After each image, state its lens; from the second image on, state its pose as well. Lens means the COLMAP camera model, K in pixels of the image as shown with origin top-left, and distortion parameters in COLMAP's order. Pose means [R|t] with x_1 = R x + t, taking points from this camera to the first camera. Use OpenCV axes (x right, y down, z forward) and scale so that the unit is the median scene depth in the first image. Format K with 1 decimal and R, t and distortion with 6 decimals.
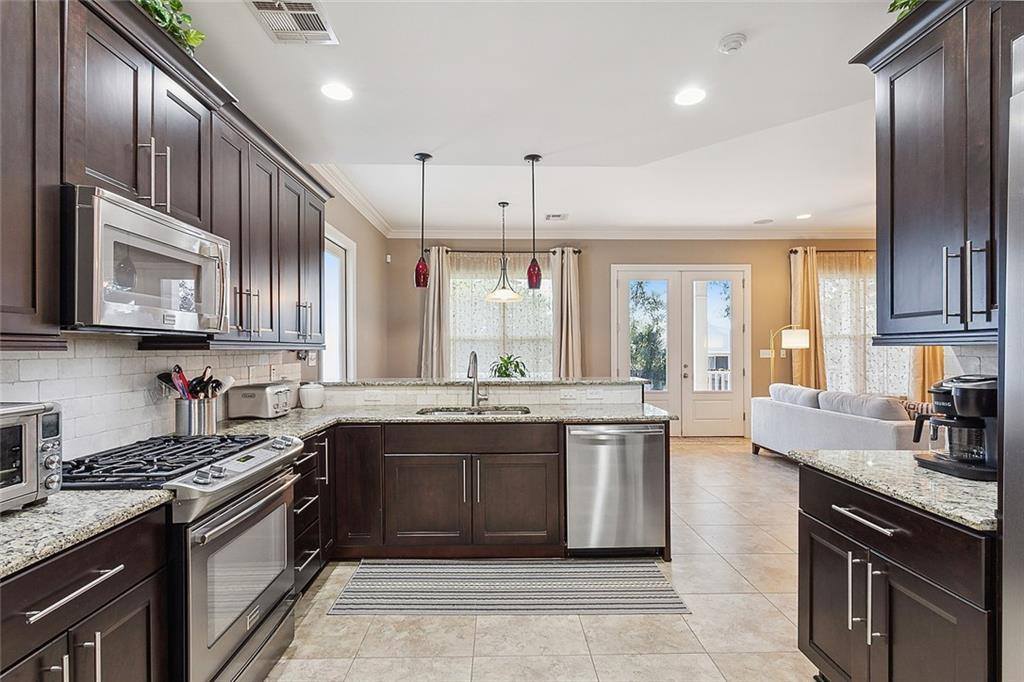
lens RADIAL K [[502.6, 0, 504.0], [0, 502.6, 345.6], [0, 0, 1]] dist [-0.004305, 0.000077]
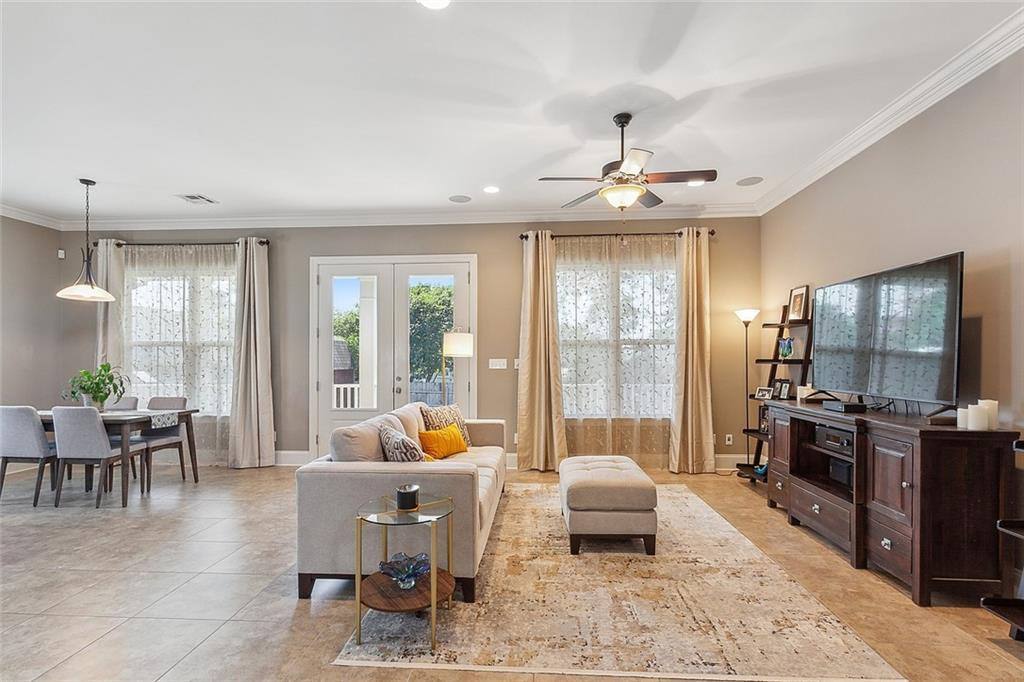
lens RADIAL K [[502.6, 0, 503.3], [0, 502.6, 357.0], [0, 0, 1]] dist [-0.004305, 0.000077]
pose [[0.996245, 0.001702, -0.086559, 0.616947], [-0.001548, 0.999997, 0.001844, 0.003830], [0.086562, -0.001703, 0.996245, 0.192938]]
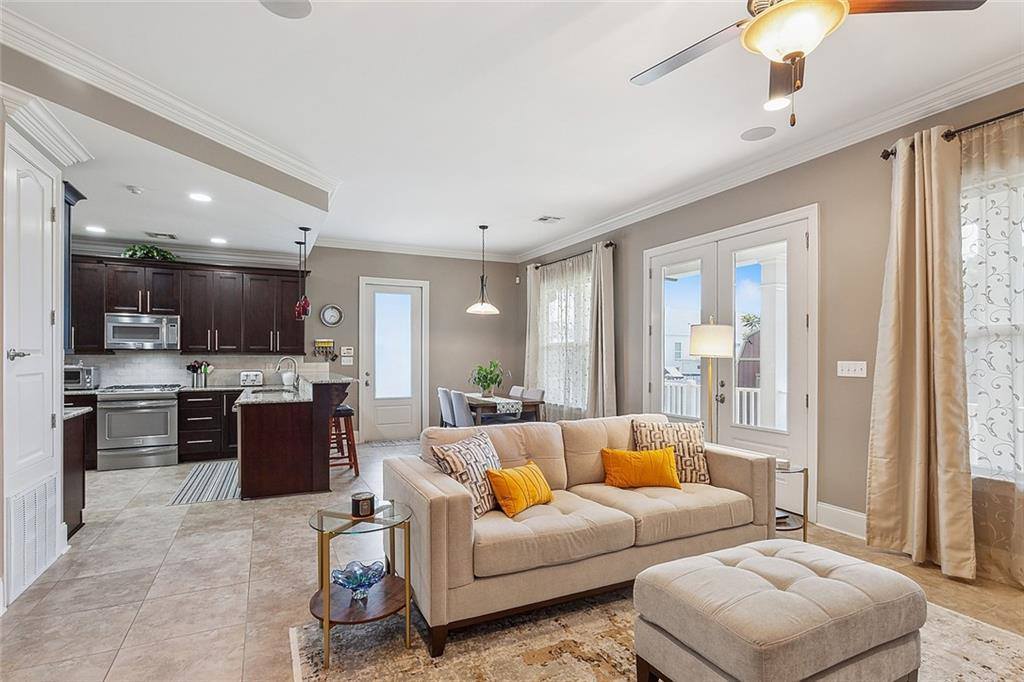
lens RADIAL K [[502.6, 0, 508.7], [0, 502.6, 357.4], [0, 0, 1]] dist [-0.004305, 0.000077]
pose [[0.416238, 0.010185, -0.909199, 0.862986], [0.000351, 0.999935, 0.011362, -0.001399], [0.909256, -0.005048, 0.416208, 0.478183]]
